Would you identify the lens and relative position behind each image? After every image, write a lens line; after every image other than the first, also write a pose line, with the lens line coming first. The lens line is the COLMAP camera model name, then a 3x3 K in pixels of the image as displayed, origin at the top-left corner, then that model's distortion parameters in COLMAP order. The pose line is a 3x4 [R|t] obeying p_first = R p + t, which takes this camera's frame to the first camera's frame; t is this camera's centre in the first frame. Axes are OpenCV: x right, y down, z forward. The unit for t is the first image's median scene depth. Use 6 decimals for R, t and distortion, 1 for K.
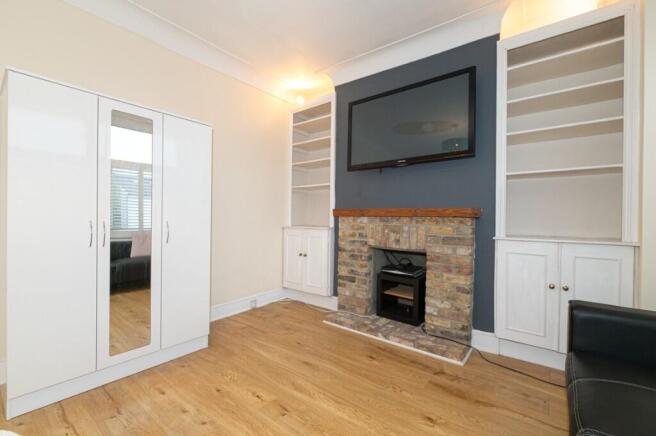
lens RADIAL K [[286.8, 0, 328.3], [0, 286.8, 218.9], [0, 0, 1]] dist [-0.002018, 0.000316]
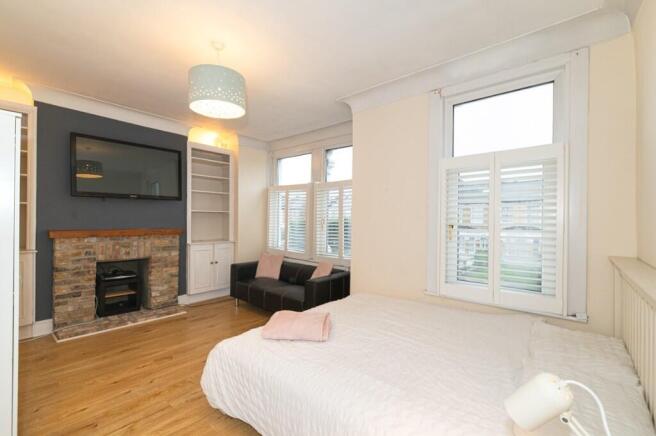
lens RADIAL K [[286.8, 0, 327.1], [0, 286.8, 220.0], [0, 0, 1]] dist [-0.002018, 0.000316]
pose [[0.037076, -0.014346, 0.999209, -1.217708], [-0.005616, 0.999878, 0.014564, -0.120391], [-0.999297, -0.006152, 0.036991, -0.000914]]
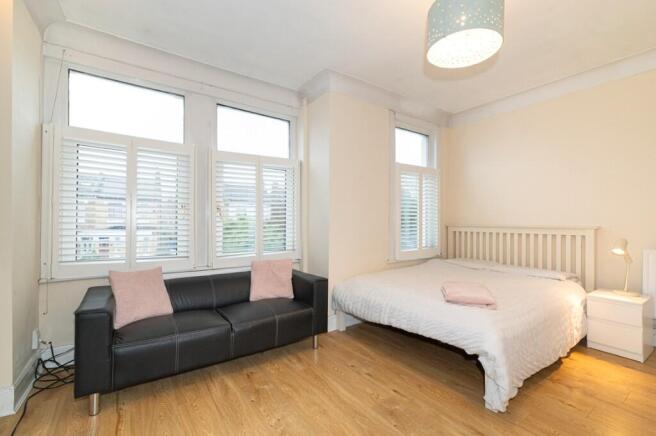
lens RADIAL K [[286.8, 0, 326.5], [0, 286.8, 220.9], [0, 0, 1]] dist [-0.002018, 0.000316]
pose [[-0.958940, -0.014162, 0.283254, -0.188201], [-0.013118, 0.999898, 0.005580, -0.040213], [-0.283304, 0.001635, -0.959029, 1.154787]]
